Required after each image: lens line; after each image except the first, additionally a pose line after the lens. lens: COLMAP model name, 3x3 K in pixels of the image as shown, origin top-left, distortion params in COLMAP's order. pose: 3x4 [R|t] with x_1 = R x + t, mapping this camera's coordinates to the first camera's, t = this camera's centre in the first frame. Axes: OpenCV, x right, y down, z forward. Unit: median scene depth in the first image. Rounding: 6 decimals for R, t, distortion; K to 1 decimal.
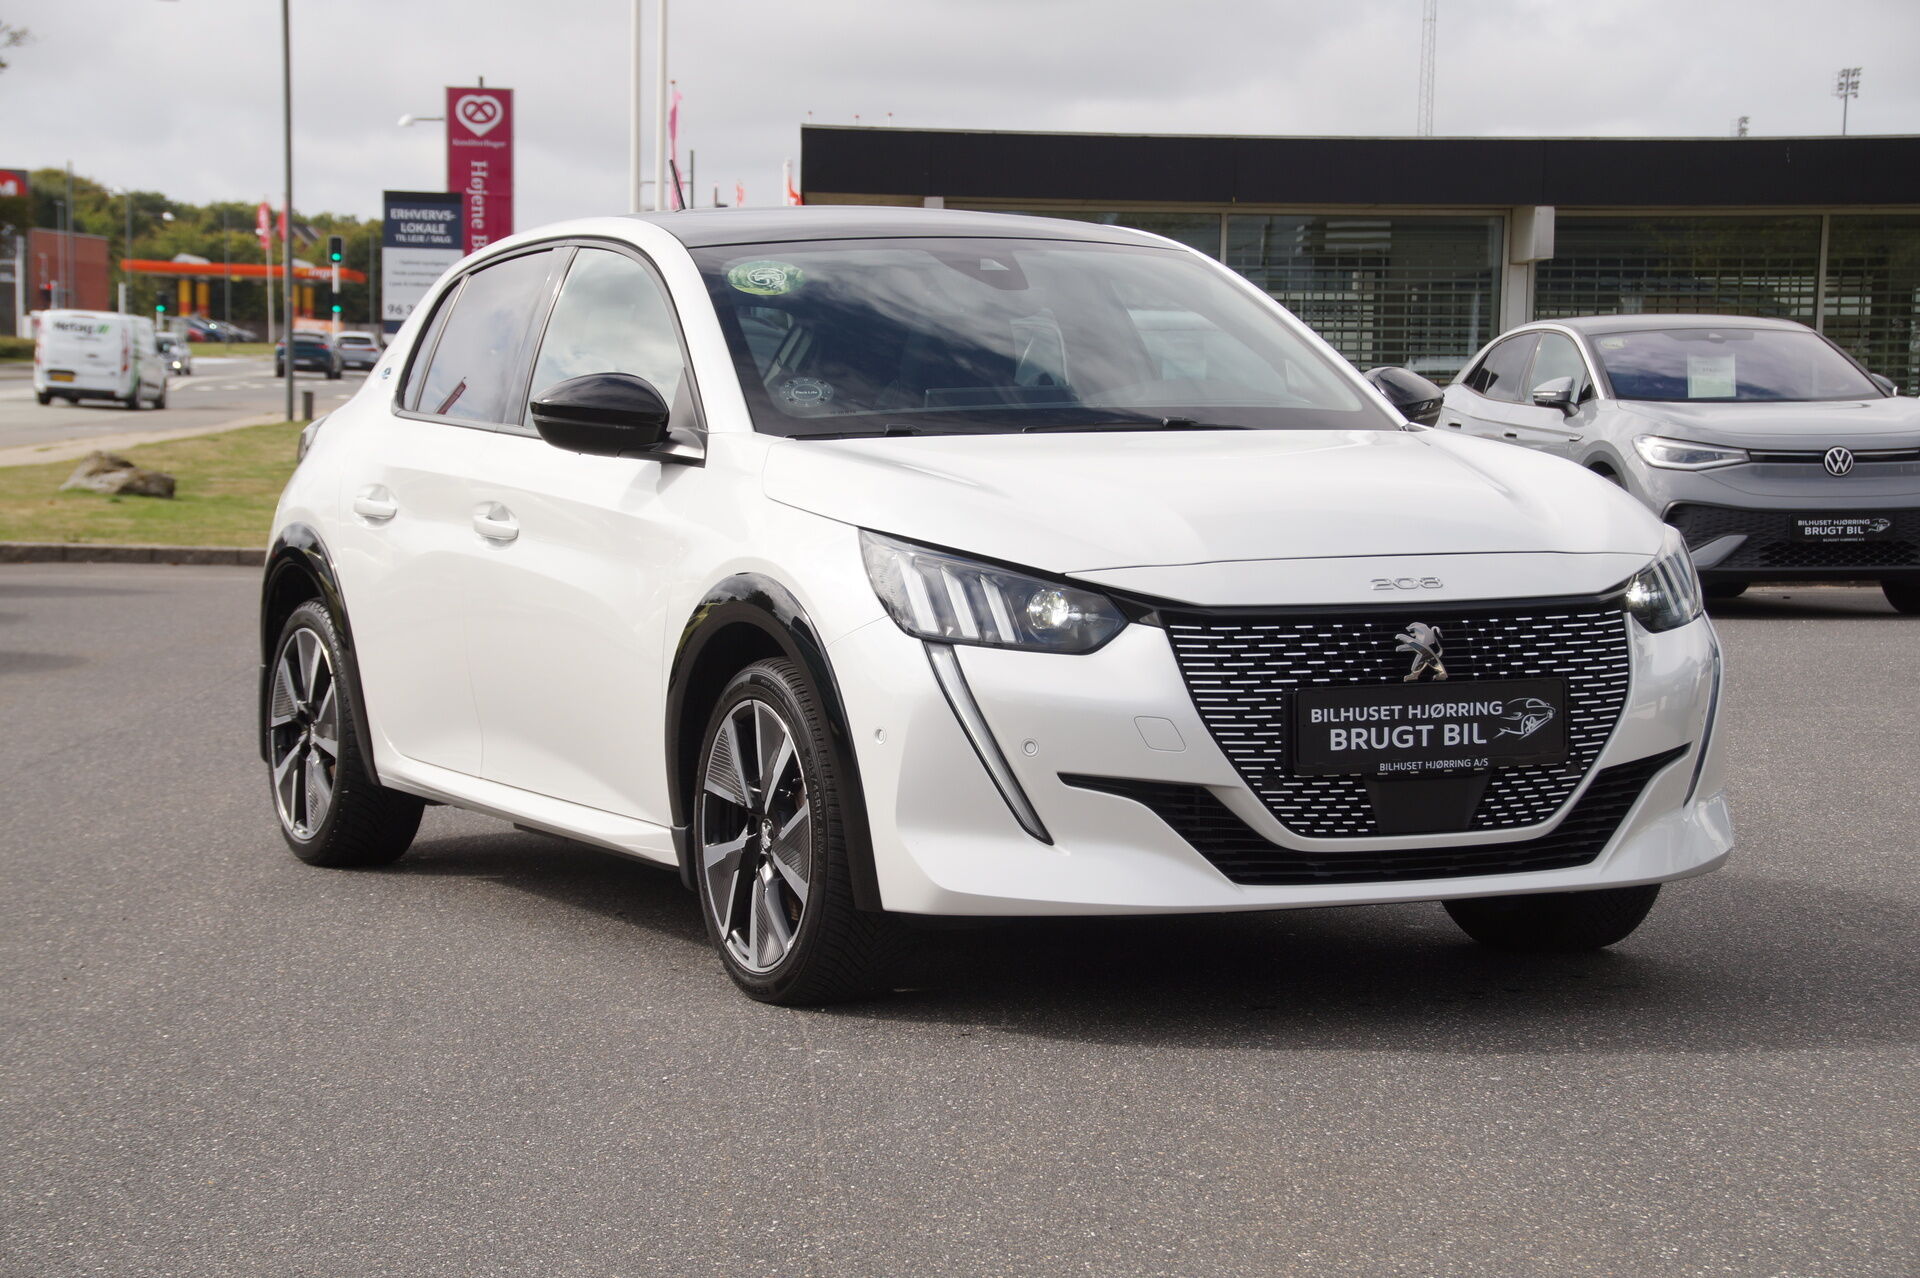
lens RADIAL K [[4593.5, 0, 960.0], [0, 4593.5, 639.0], [0, 0, 1]] dist [0.366507, -0.213511]
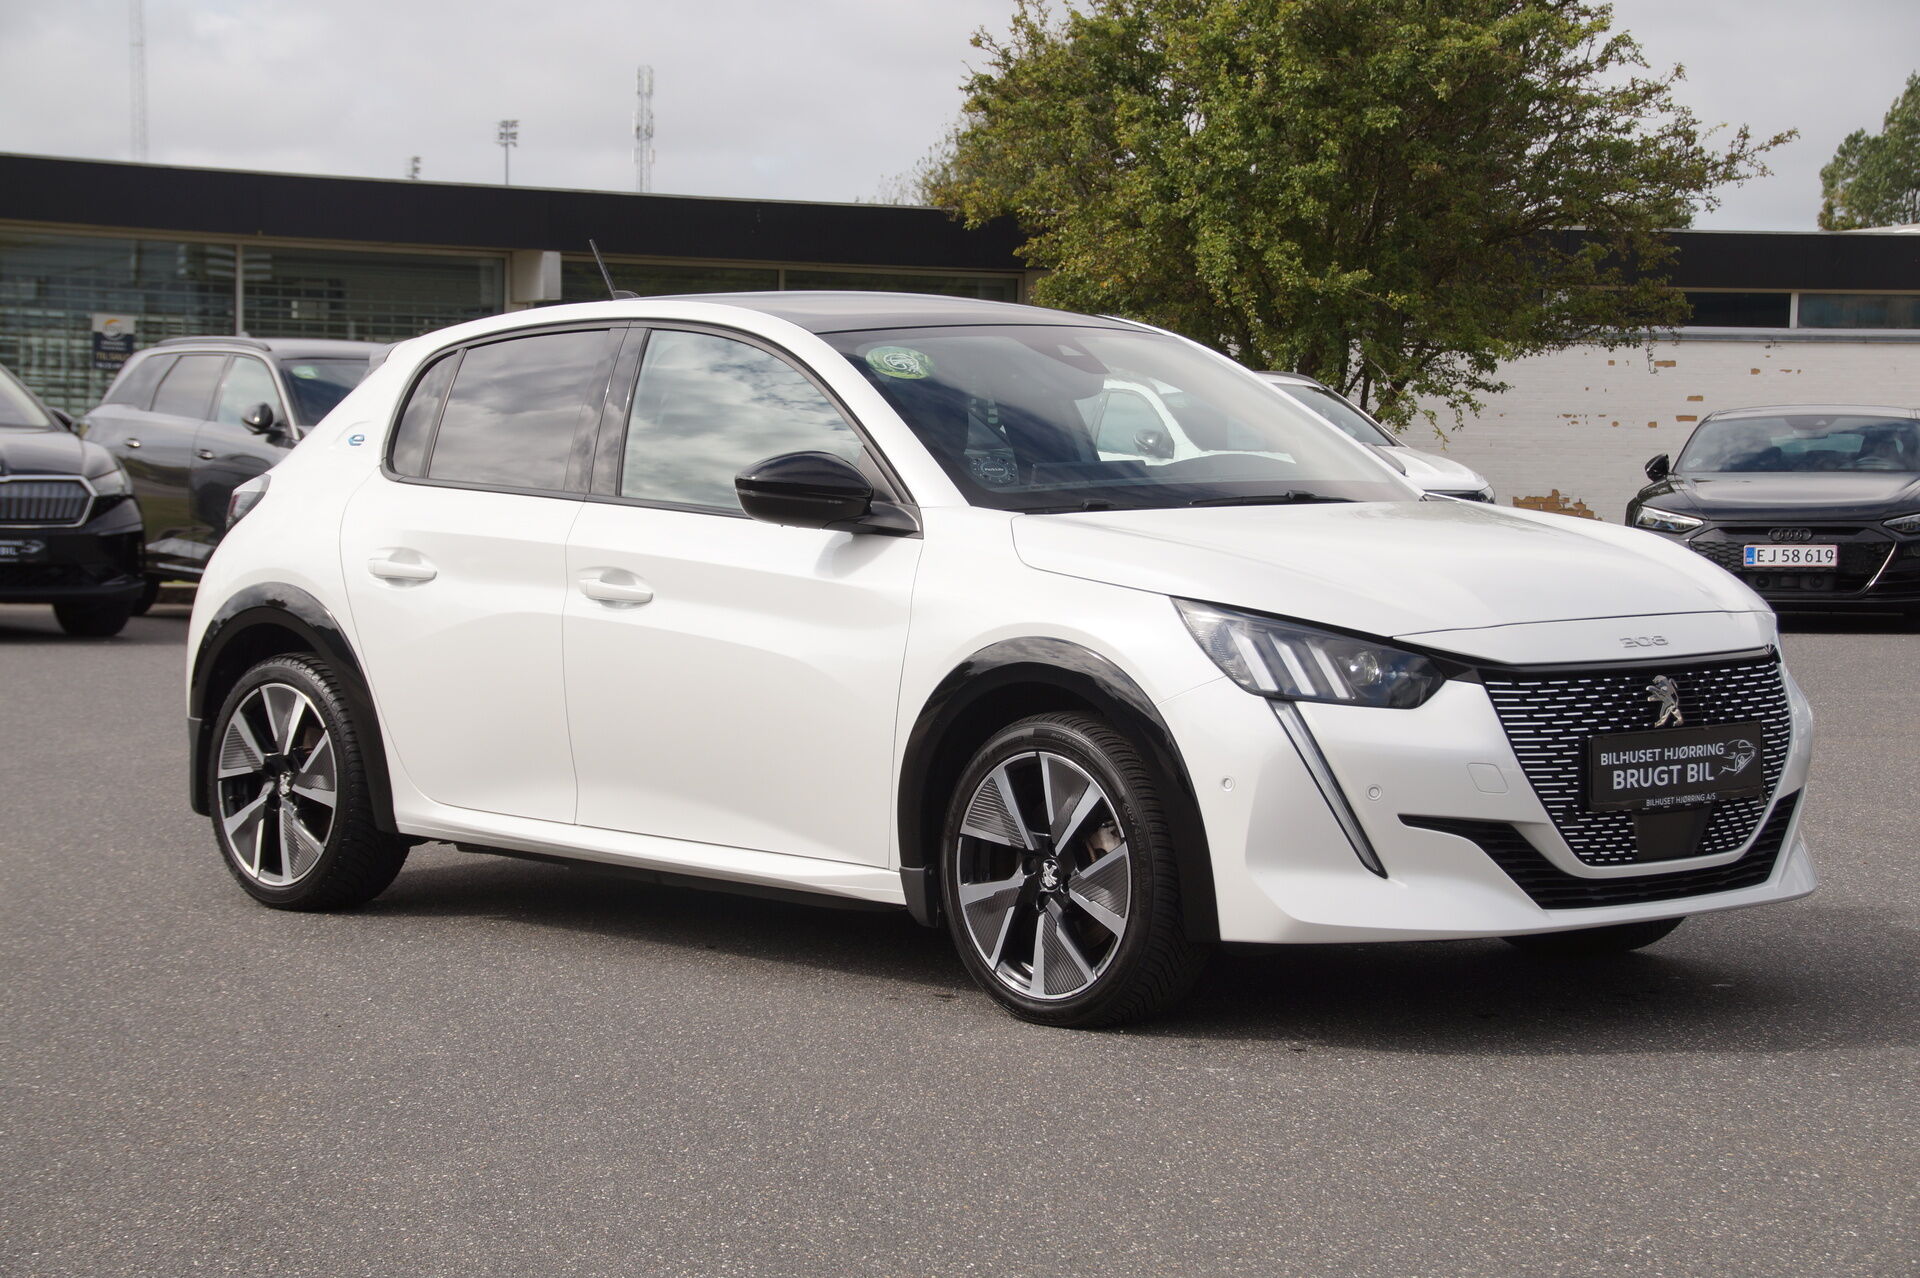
lens RADIAL K [[4291.8, 0, 960.3], [0, 4291.8, 705.0], [0, 0, 1]] dist [0.399611, 0.163025]
pose [[0.952947, -0.015552, 0.302738, -0.392508], [0.011198, 0.999807, 0.016112, -0.015559], [-0.302930, -0.011964, 0.952938, 0.026716]]
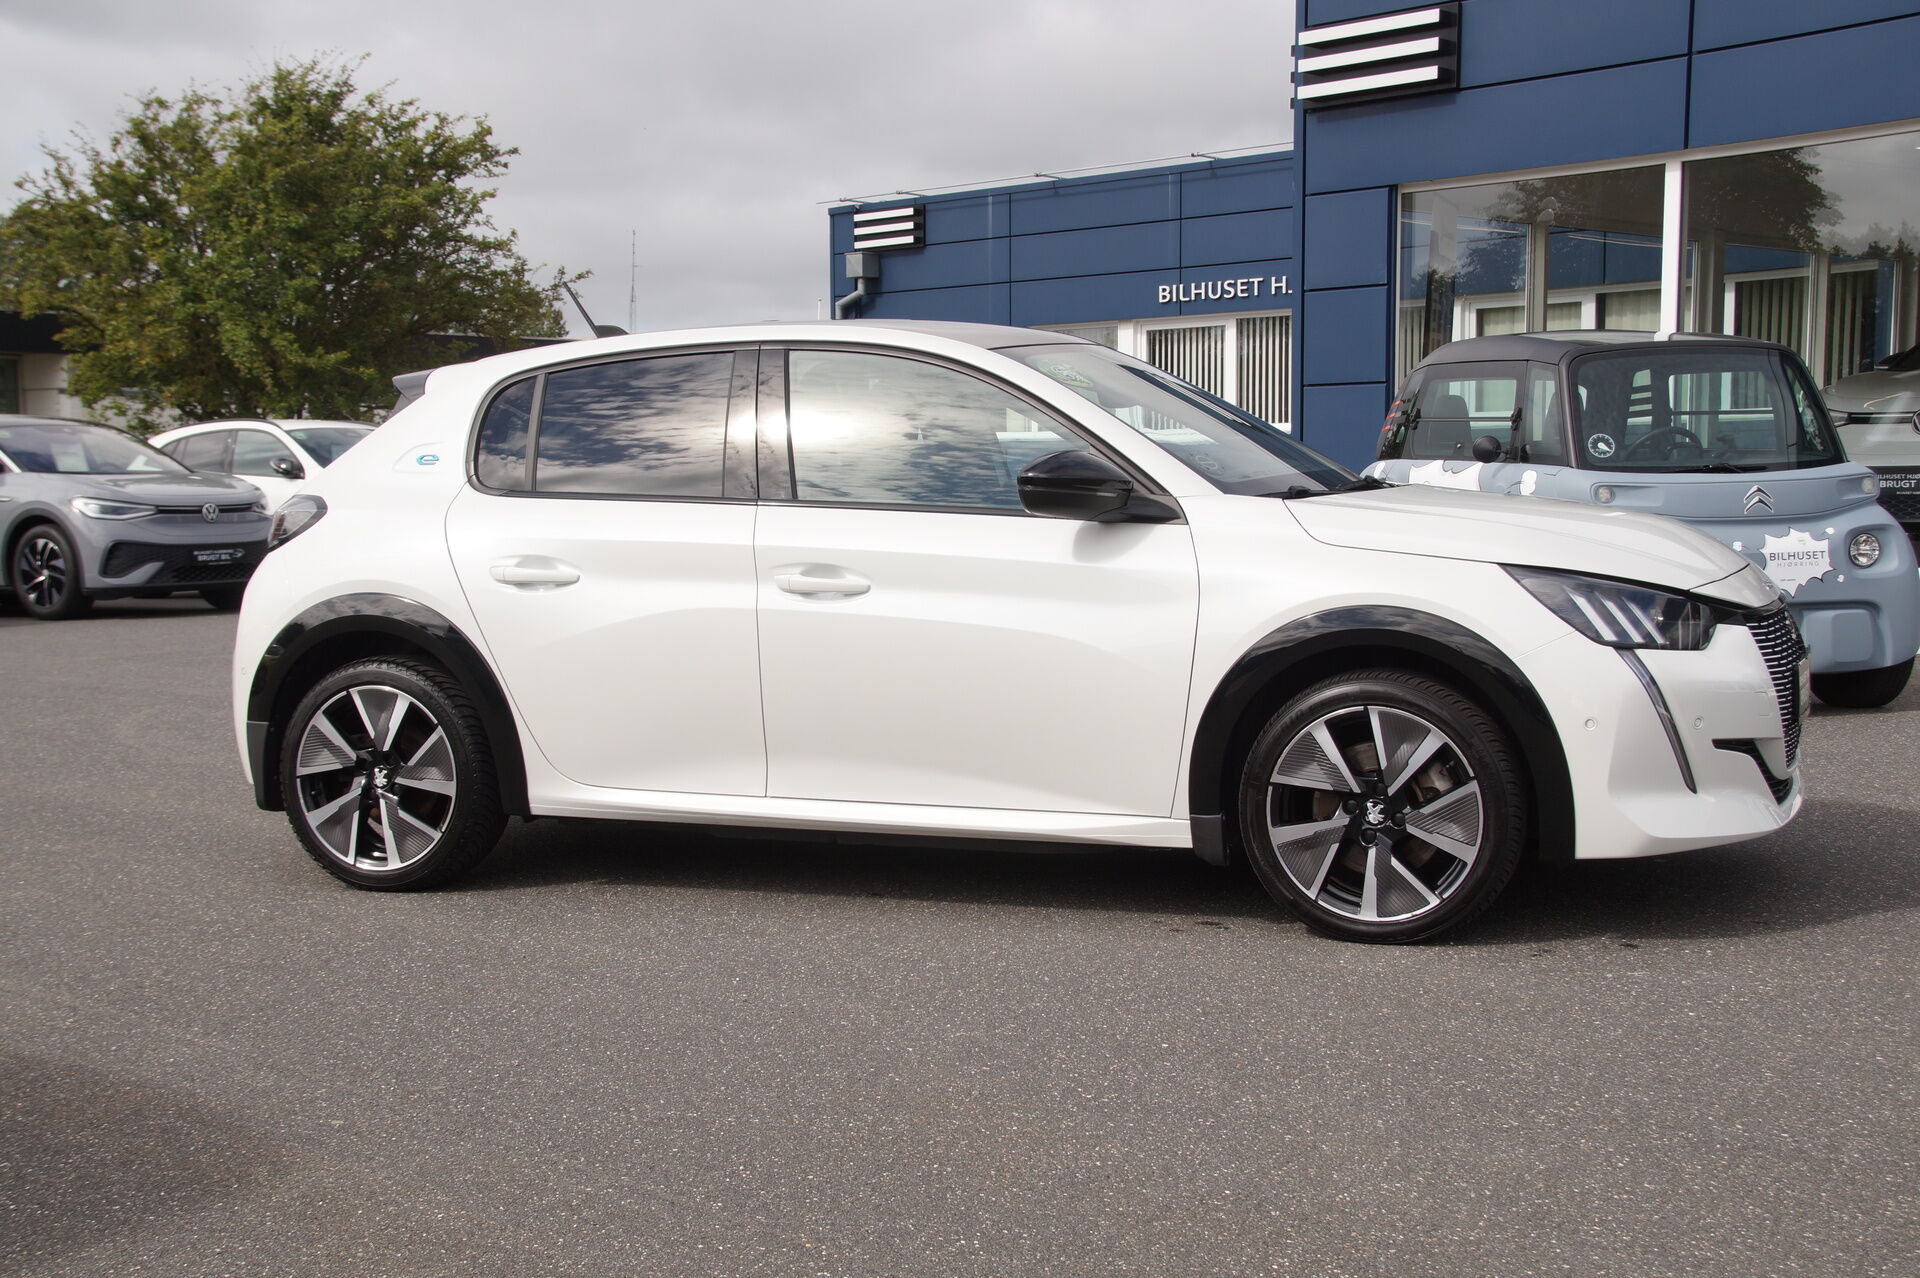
lens RADIAL K [[2530.6, 0, 960.0], [0, 2530.6, 682.0], [0, 0, 1]] dist [0.000922, 0.995115]
pose [[0.723577, -0.077913, 0.685832, -0.626423], [0.056471, 0.996960, 0.053680, -0.038420], [-0.687930, -0.000112, 0.725777, 0.604240]]
